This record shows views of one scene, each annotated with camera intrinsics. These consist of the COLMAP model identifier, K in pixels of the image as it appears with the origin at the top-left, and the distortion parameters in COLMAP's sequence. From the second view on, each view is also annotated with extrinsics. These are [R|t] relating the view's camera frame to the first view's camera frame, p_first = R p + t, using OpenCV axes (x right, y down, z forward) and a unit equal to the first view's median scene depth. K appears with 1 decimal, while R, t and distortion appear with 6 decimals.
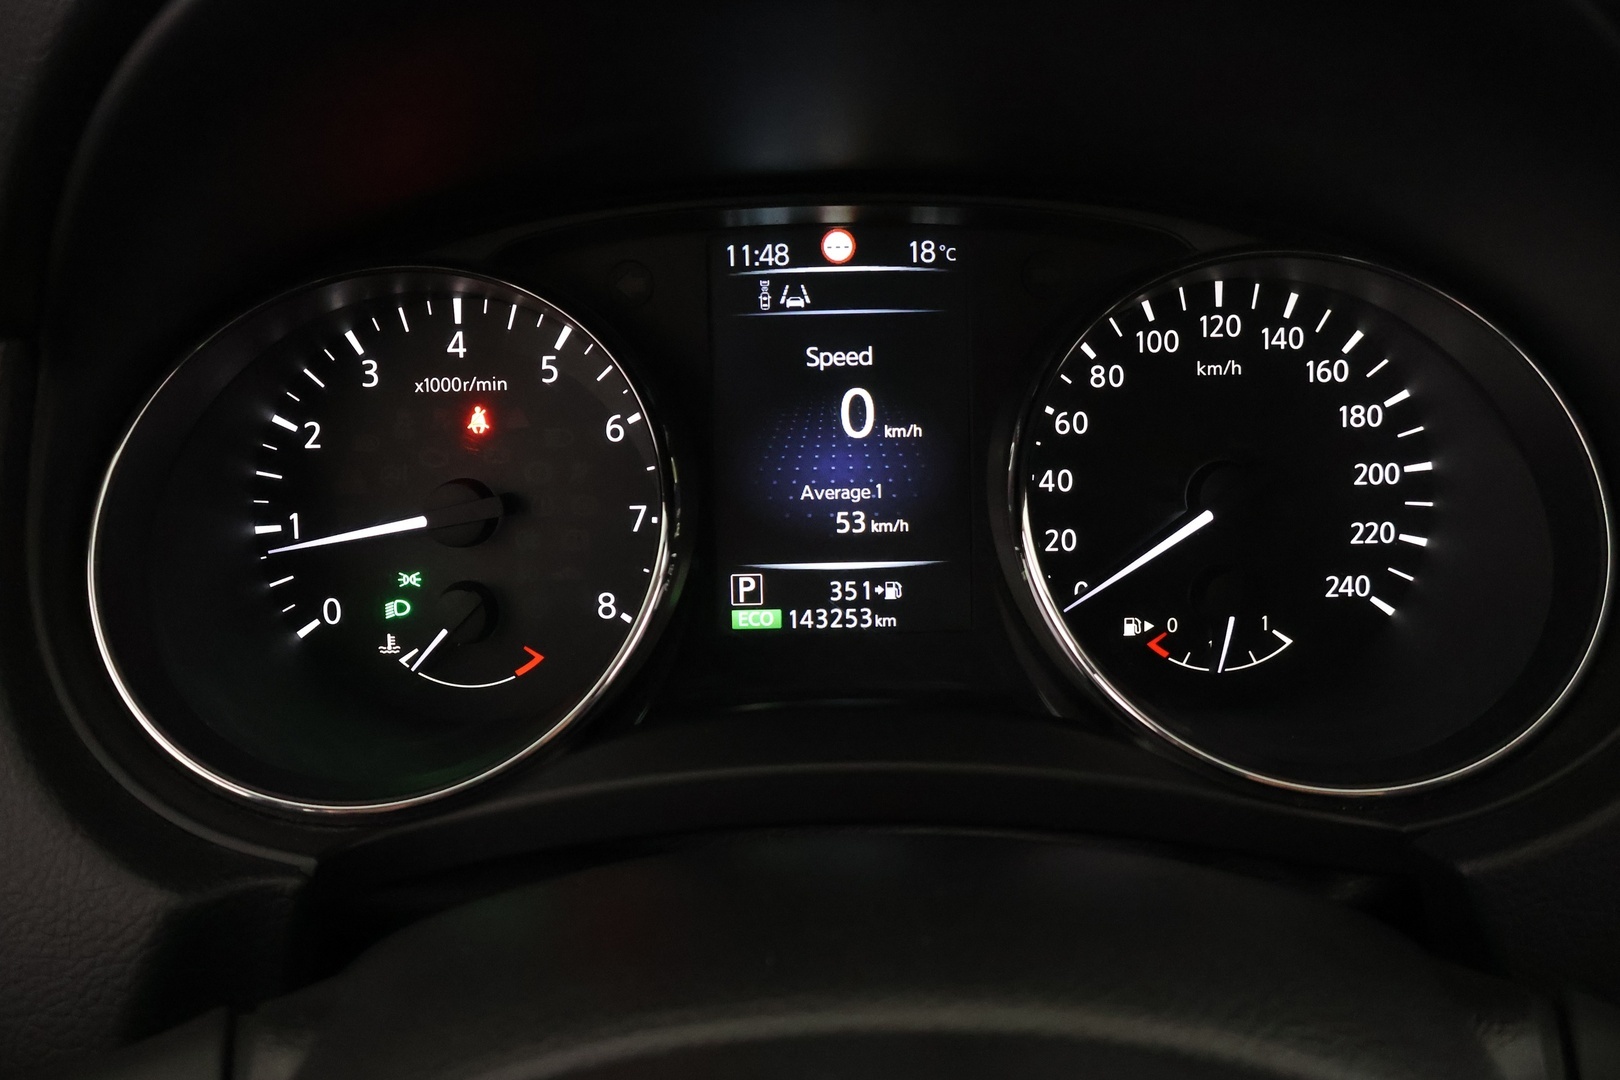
lens RADIAL K [[1365.1, 0, 799.1], [0, 1365.1, 530.3], [0, 0, 1]] dist [-0.017911, 0.012768]
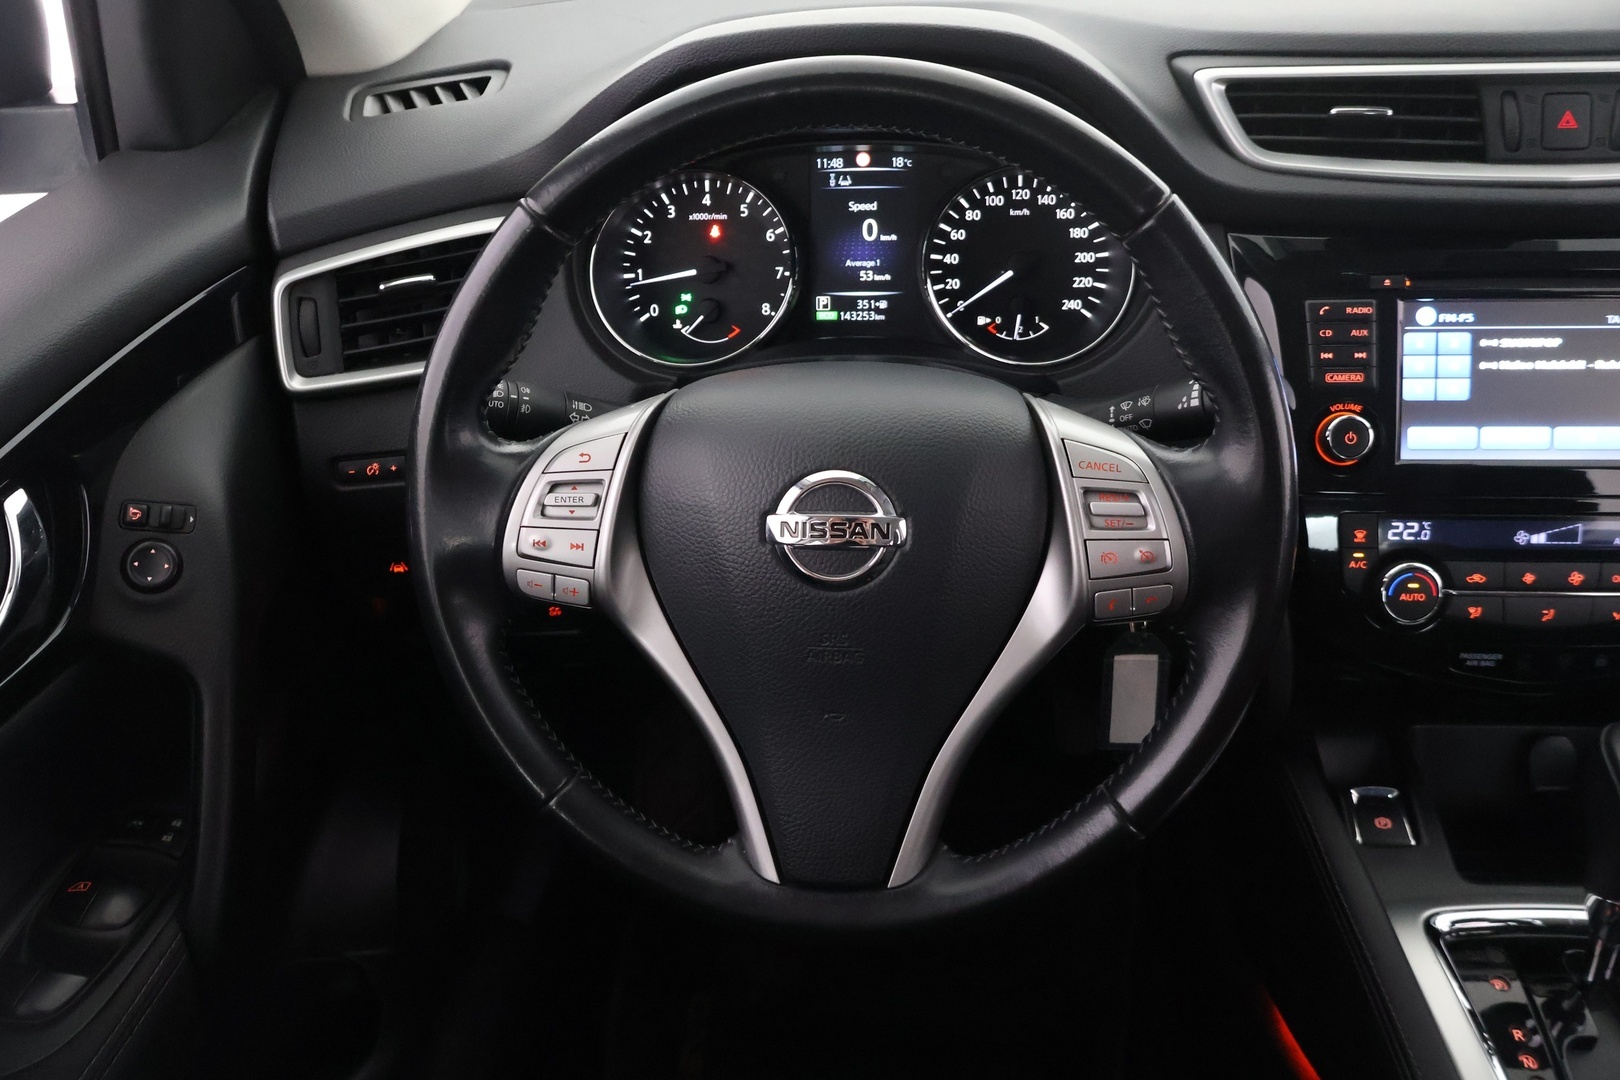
lens RADIAL K [[1365.1, 0, 796.7], [0, 1365.1, 540.5], [0, 0, 1]] dist [-0.017911, 0.012768]
pose [[0.997970, 0.021956, -0.059779, 0.070357], [-0.014530, 0.992430, 0.121949, 0.170030], [0.062004, -0.120833, 0.990735, -1.490776]]
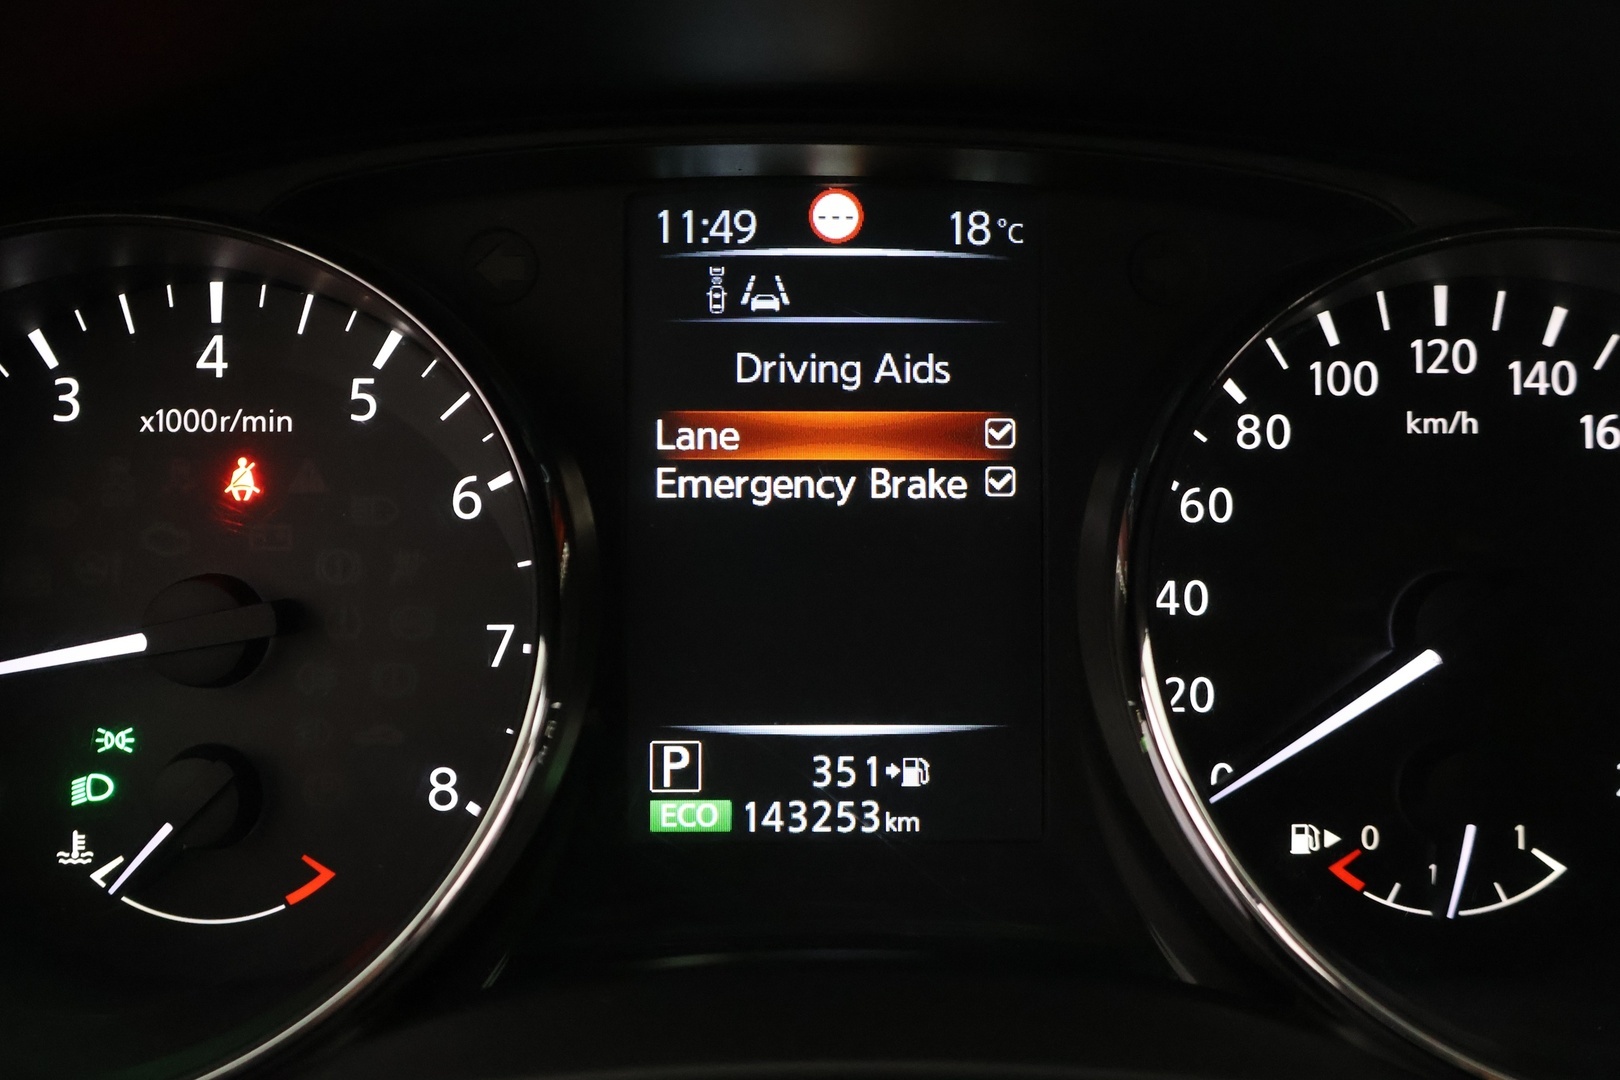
lens RADIAL K [[1905.5, 0, 826.6], [0, 1905.5, 543.8], [0, 0, 1]] dist [0.010318, 0.000000]
pose [[0.999331, 0.021577, 0.029545, 0.001741], [-0.018675, 0.995284, -0.095187, 0.024493], [-0.031459, 0.094572, 0.995021, 0.144110]]
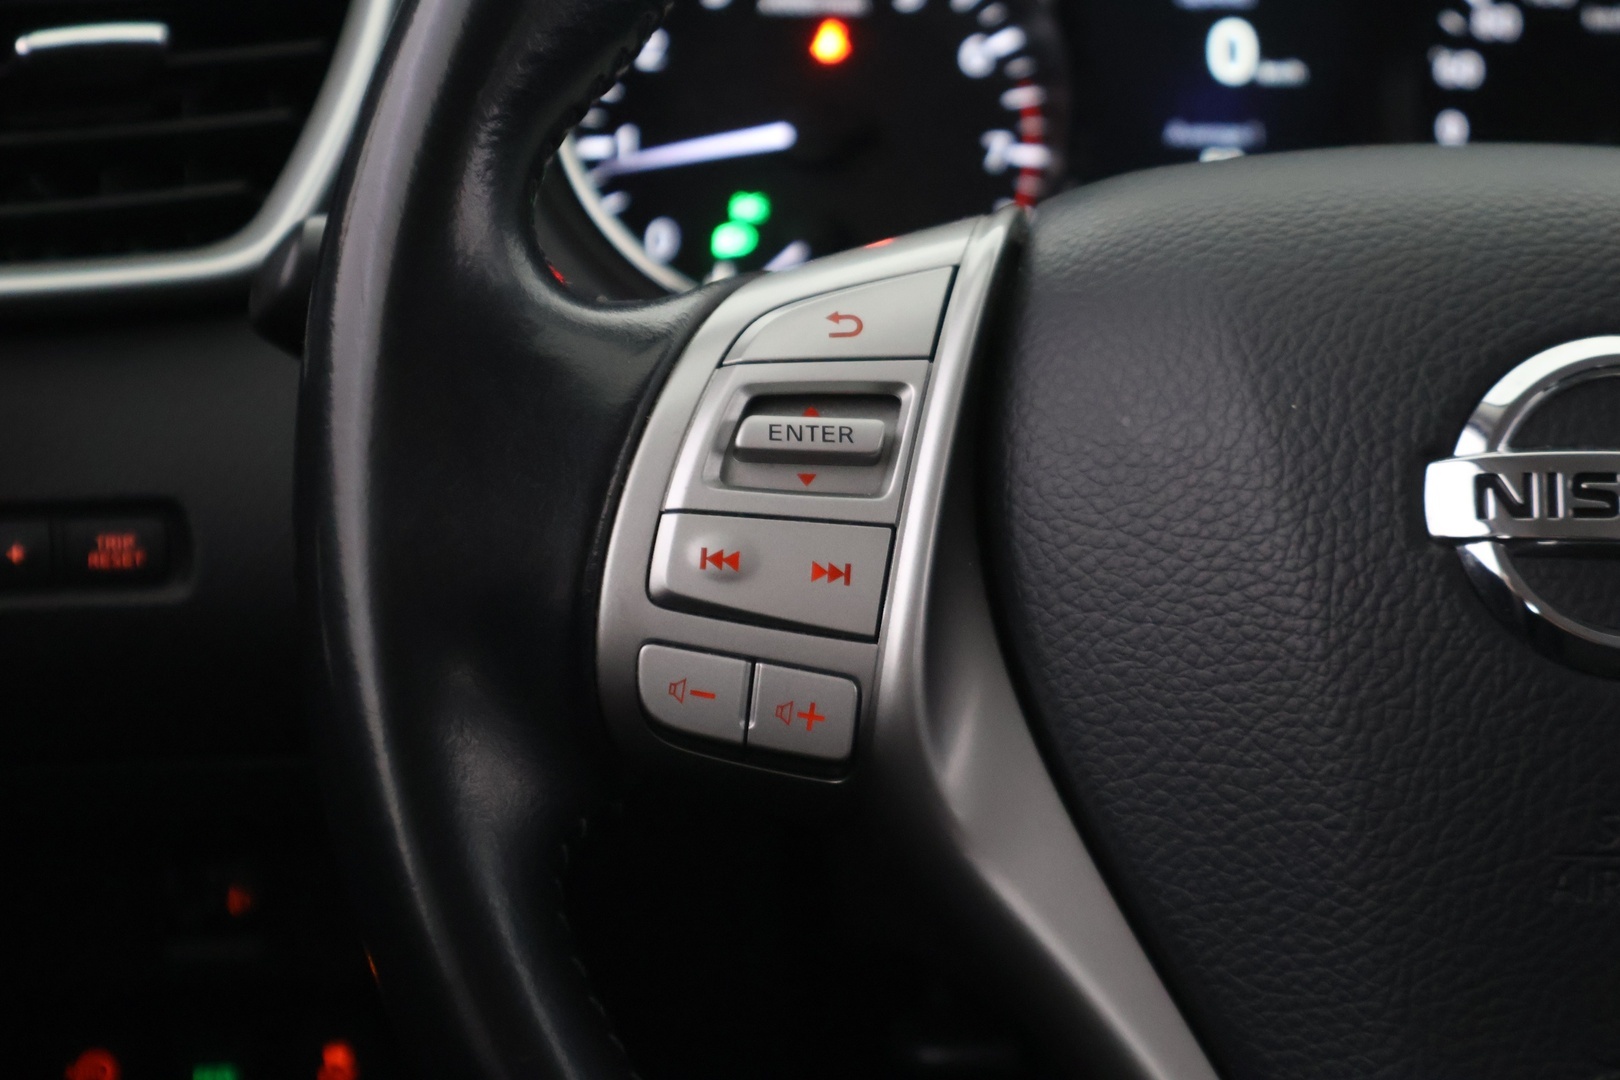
lens RADIAL K [[3314.3, 0, 813.0], [0, 3314.3, 542.5], [0, 0, 1]] dist [0.008356, 0.000000]
pose [[0.996976, 0.032496, 0.070587, -0.396142], [-0.023863, 0.992502, -0.119877, 0.530822], [-0.073953, 0.117830, 0.990276, -1.194917]]
